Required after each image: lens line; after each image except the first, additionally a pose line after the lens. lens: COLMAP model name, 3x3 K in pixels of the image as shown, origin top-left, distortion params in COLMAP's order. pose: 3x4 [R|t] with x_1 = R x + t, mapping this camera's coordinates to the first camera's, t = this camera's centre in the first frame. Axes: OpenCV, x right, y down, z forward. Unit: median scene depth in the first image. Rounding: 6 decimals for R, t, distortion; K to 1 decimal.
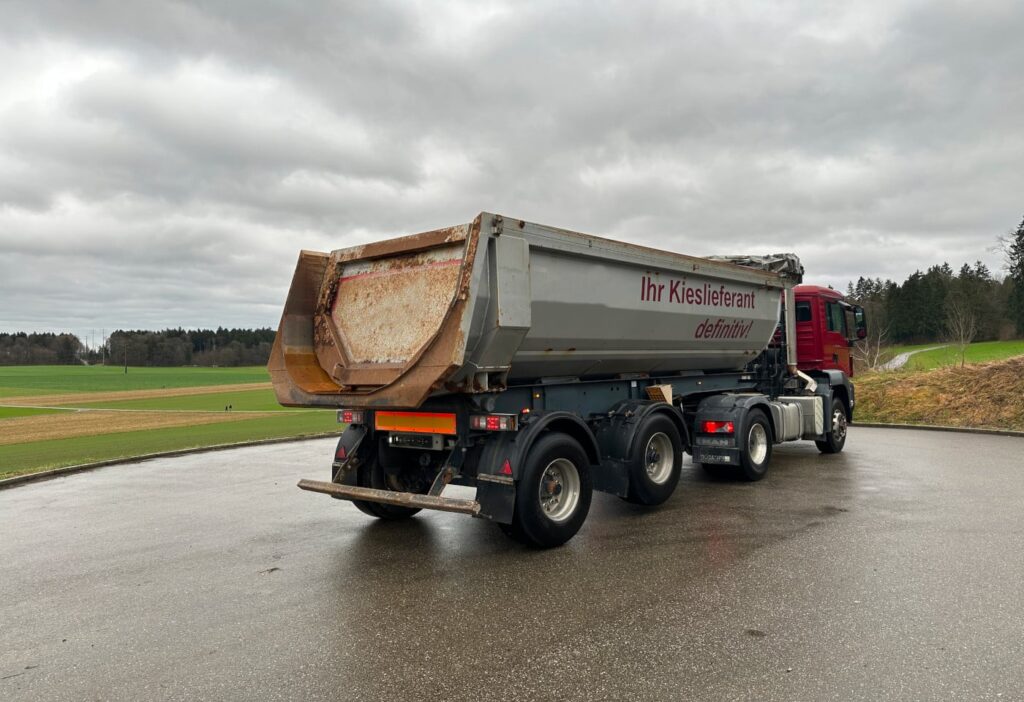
lens RADIAL K [[739.4, 0, 500.2], [0, 739.4, 298.9], [0, 0, 1]] dist [0.133370, -0.366098]
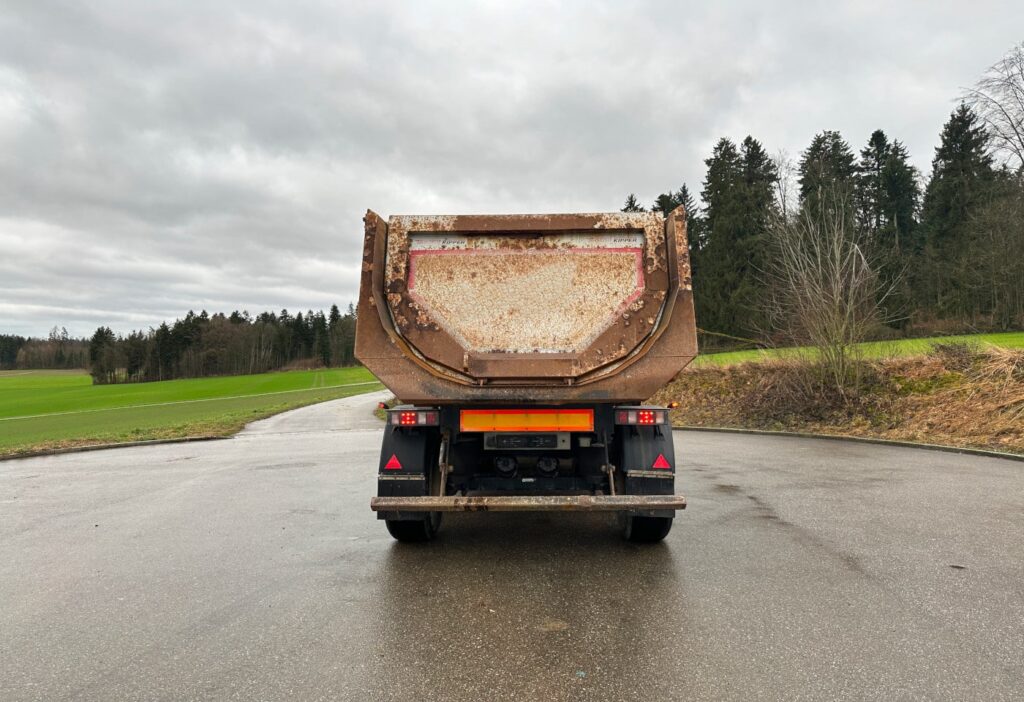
lens RADIAL K [[739.4, 0, 500.2], [0, 739.4, 298.9], [0, 0, 1]] dist [0.133370, -0.366098]
pose [[0.766490, 0.082485, 0.636937, -0.732738], [-0.070228, 0.996536, -0.044541, 0.061832], [-0.638405, -0.010591, 0.769628, 0.332711]]
